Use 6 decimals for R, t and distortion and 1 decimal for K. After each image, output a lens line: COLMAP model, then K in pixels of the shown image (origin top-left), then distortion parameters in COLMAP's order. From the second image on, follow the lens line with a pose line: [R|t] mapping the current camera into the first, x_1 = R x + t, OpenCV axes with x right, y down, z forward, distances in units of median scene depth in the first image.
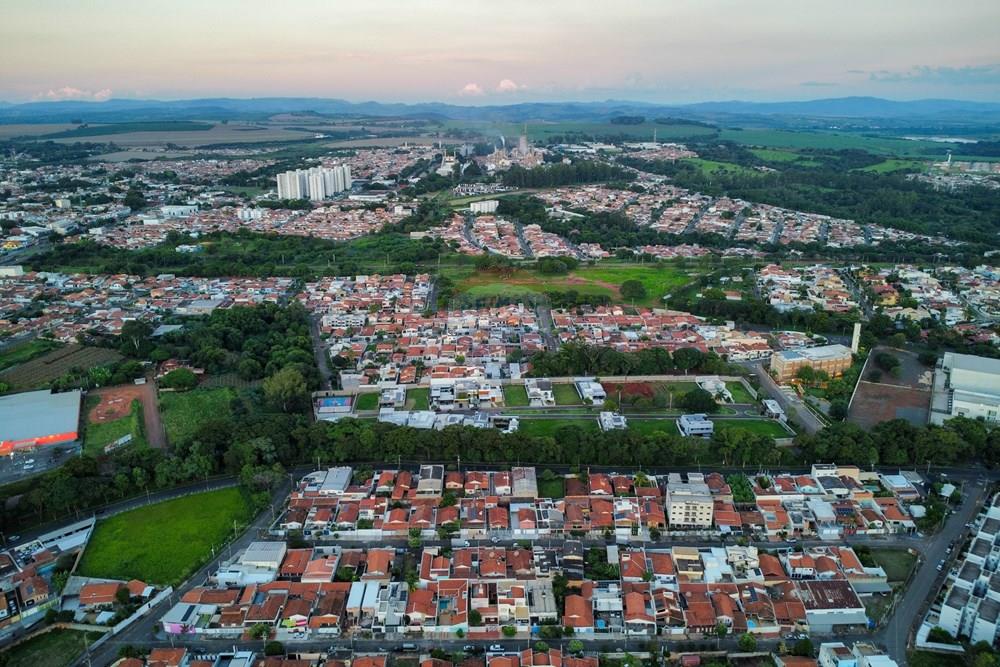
lens RADIAL K [[730.2, 0, 497.5], [0, 730.2, 332.9], [0, 0, 1]] dist [-0.029835, -0.009706]
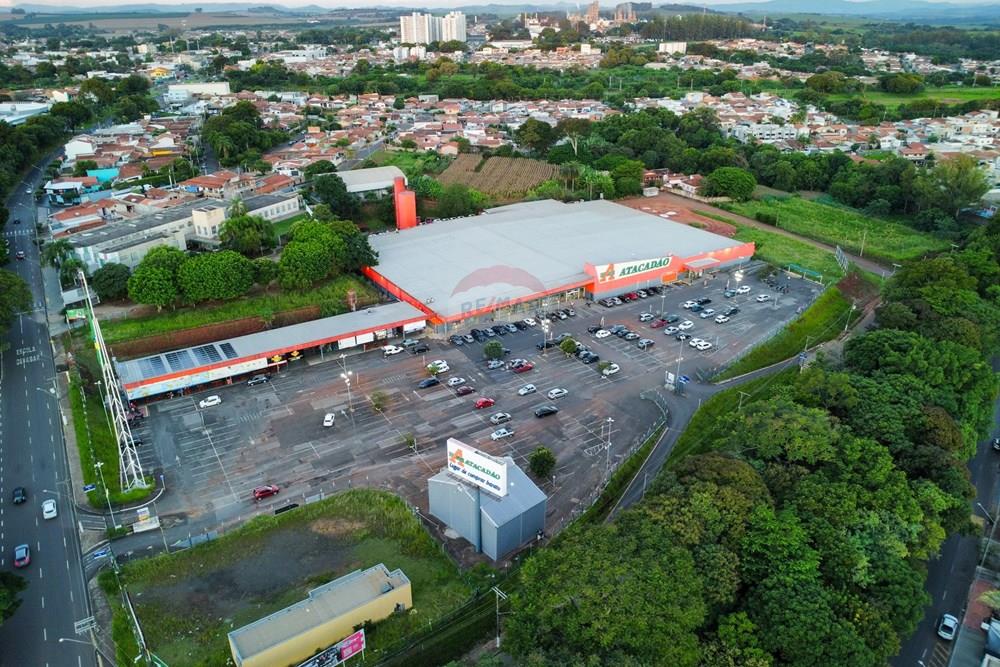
lens RADIAL K [[730.2, 0, 497.5], [0, 730.2, 332.9], [0, 0, 1]] dist [-0.029835, -0.009706]
pose [[0.996960, -0.038156, 0.067938, -0.961764], [0.030110, 0.992823, 0.115742, 0.158868], [-0.071866, -0.113344, 0.990953, 0.535046]]
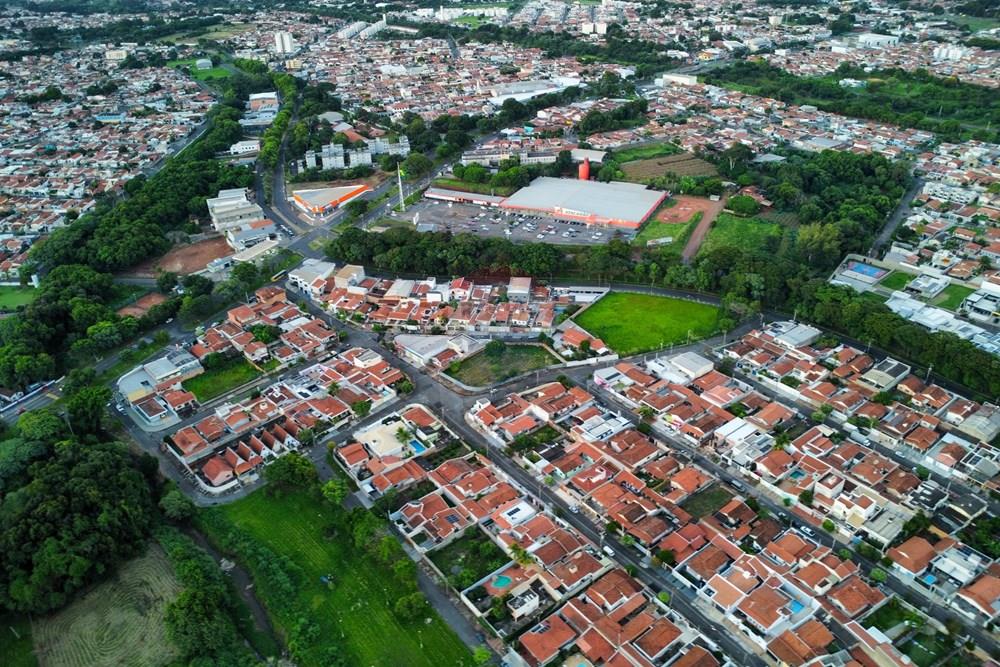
lens RADIAL K [[730.2, 0, 497.5], [0, 730.2, 332.9], [0, 0, 1]] dist [-0.029835, -0.009706]
pose [[0.587510, 0.382924, -0.712883, 0.286979], [-0.208082, 0.922819, 0.324203, -0.052863], [0.782006, -0.042134, 0.621845, 0.022239]]
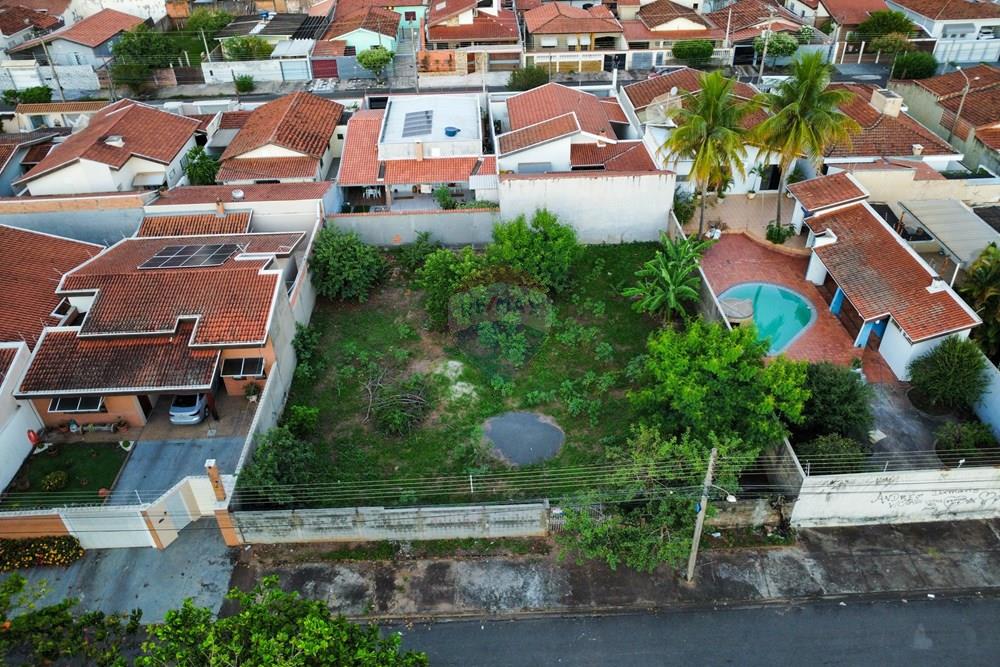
lens RADIAL K [[730.2, 0, 497.5], [0, 730.2, 332.9], [0, 0, 1]] dist [-0.029835, -0.009706]
pose [[0.999788, -0.020371, -0.003055, -0.201420], [0.020260, 0.945649, 0.324558, 0.395688], [-0.003722, -0.324551, 0.945861, 0.366588]]
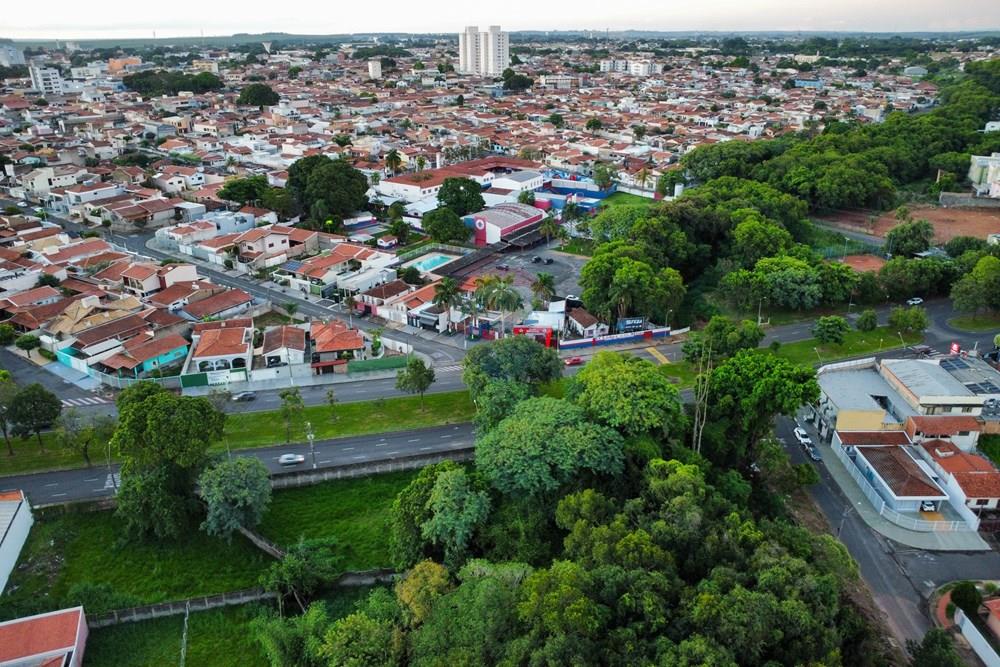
lens RADIAL K [[730.2, 0, 497.5], [0, 730.2, 332.9], [0, 0, 1]] dist [-0.029835, -0.009706]
pose [[-0.172891, 0.378811, -0.909182, -0.365810], [-0.281356, 0.865624, 0.414166, 0.332778], [0.943900, 0.327409, -0.043078, 0.079906]]
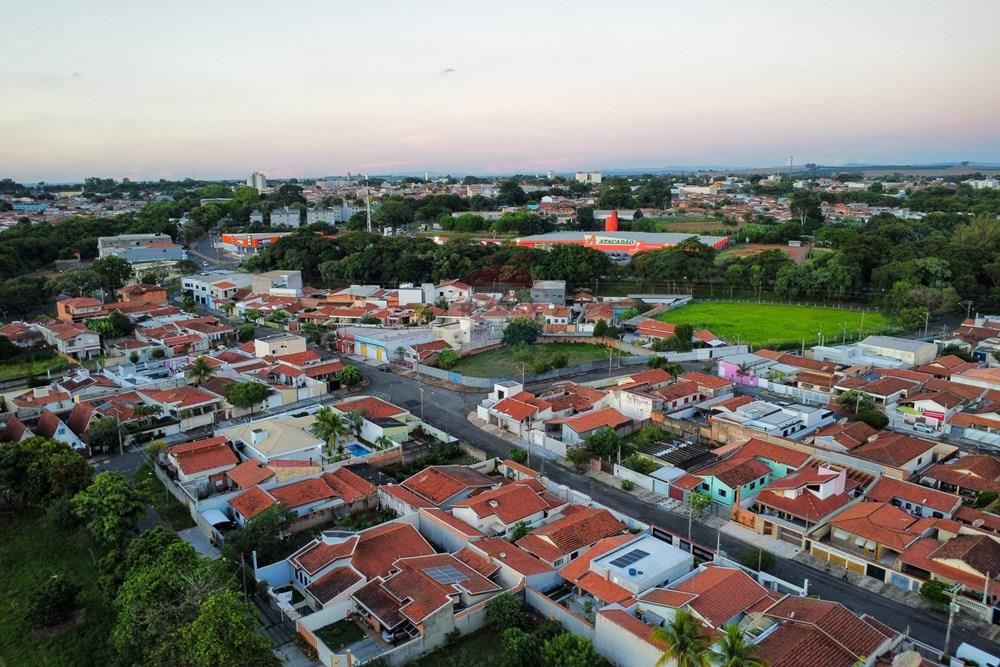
lens RADIAL K [[730.2, 0, 497.5], [0, 730.2, 332.9], [0, 0, 1]] dist [-0.029835, -0.009706]
pose [[0.610549, 0.158271, -0.776003, -0.047933], [-0.225228, 0.974070, 0.021462, 0.325507], [0.759278, 0.161674, 0.630364, 0.319693]]
